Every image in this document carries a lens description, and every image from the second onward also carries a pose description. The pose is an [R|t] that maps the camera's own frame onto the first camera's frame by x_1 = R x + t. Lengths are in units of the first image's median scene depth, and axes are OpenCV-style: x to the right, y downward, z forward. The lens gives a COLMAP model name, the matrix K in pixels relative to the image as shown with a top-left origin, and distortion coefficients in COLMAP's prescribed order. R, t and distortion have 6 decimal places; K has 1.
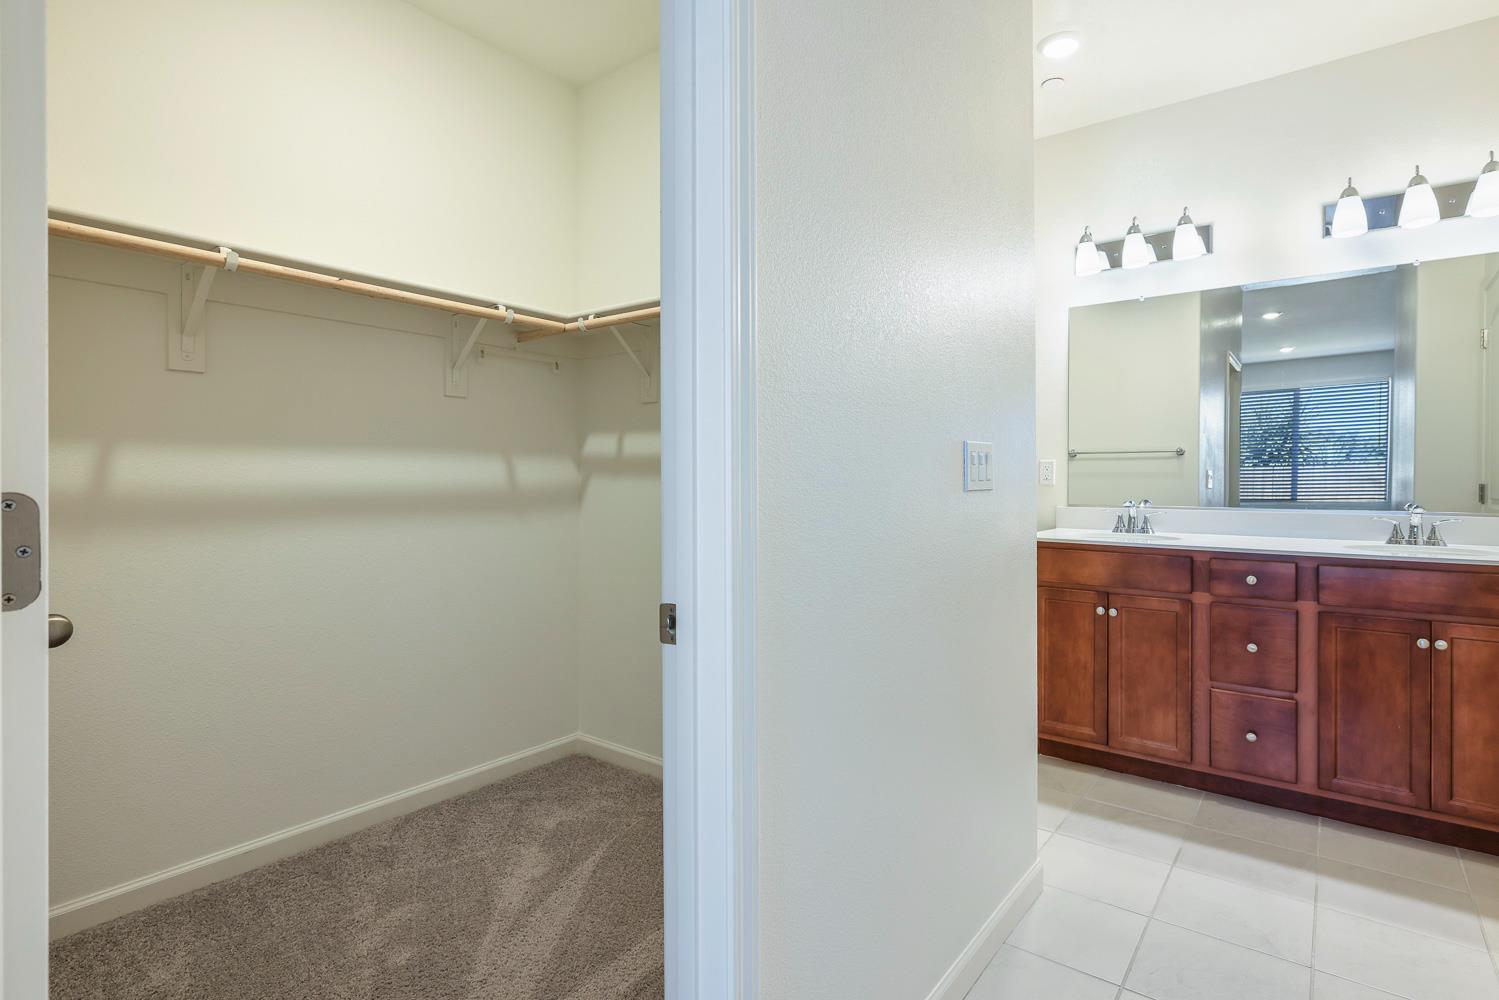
lens RADIAL K [[754.2, 0, 745.4], [0, 754.2, 480.9], [0, 0, 1]] dist [0.016616, -0.000039]
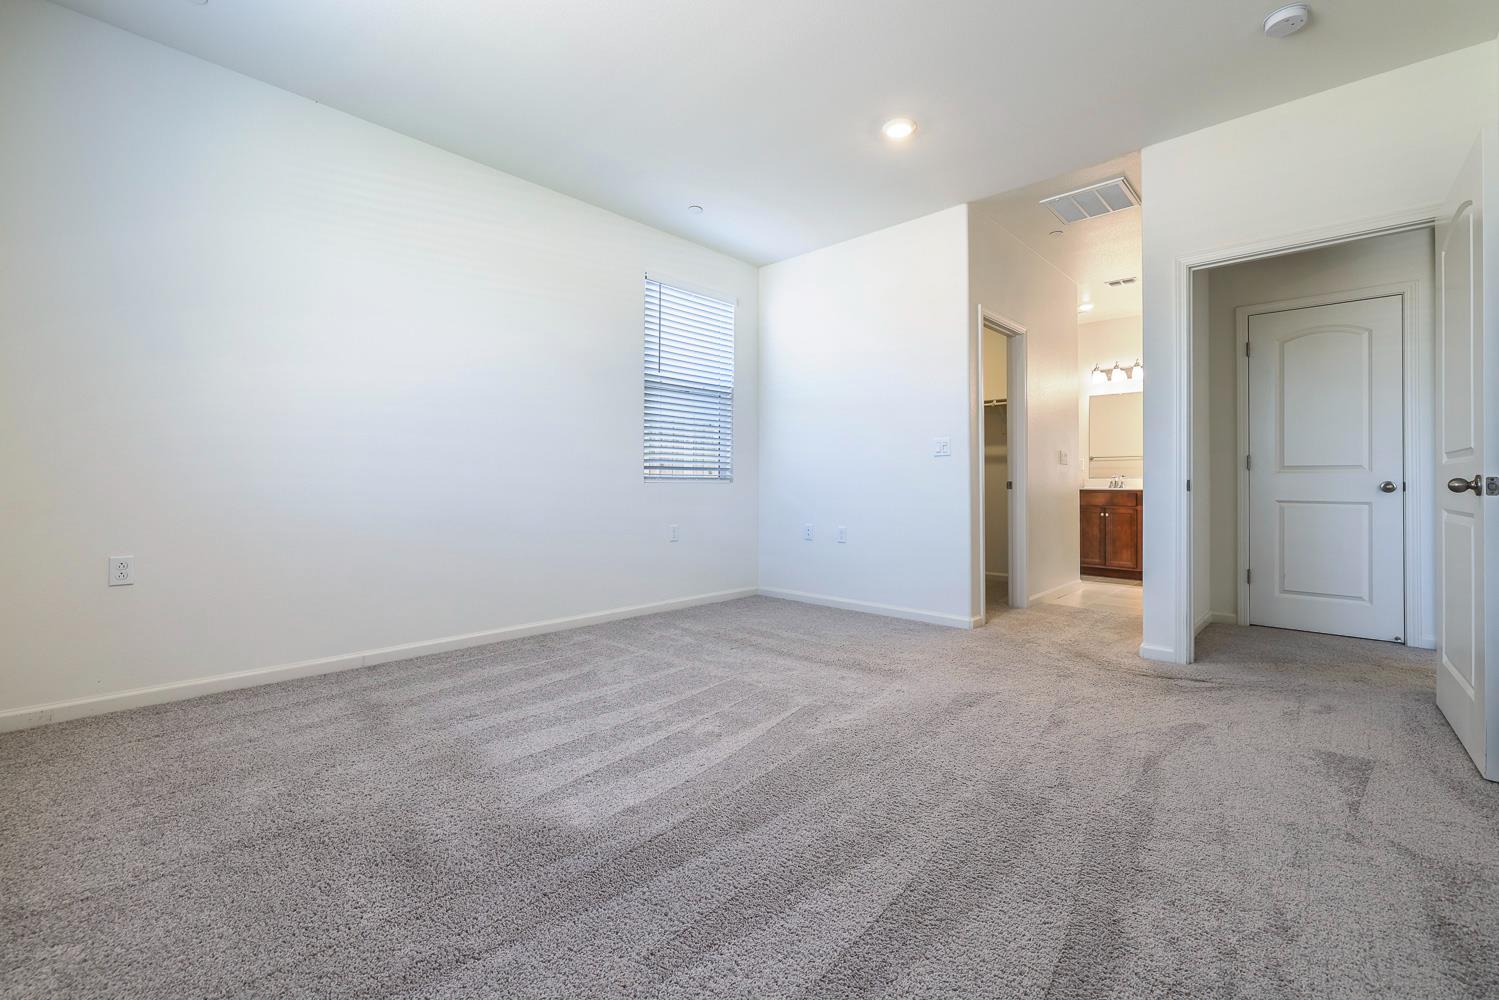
lens RADIAL K [[644.2, 0, 752.4], [0, 644.2, 489.8], [0, 0, 1]] dist [0.000184, 0.000142]
pose [[0.997277, 0.001052, -0.073738, -0.589501], [-0.001424, 0.999986, -0.005000, 0.095097], [0.073732, 0.005091, 0.997265, -1.344764]]
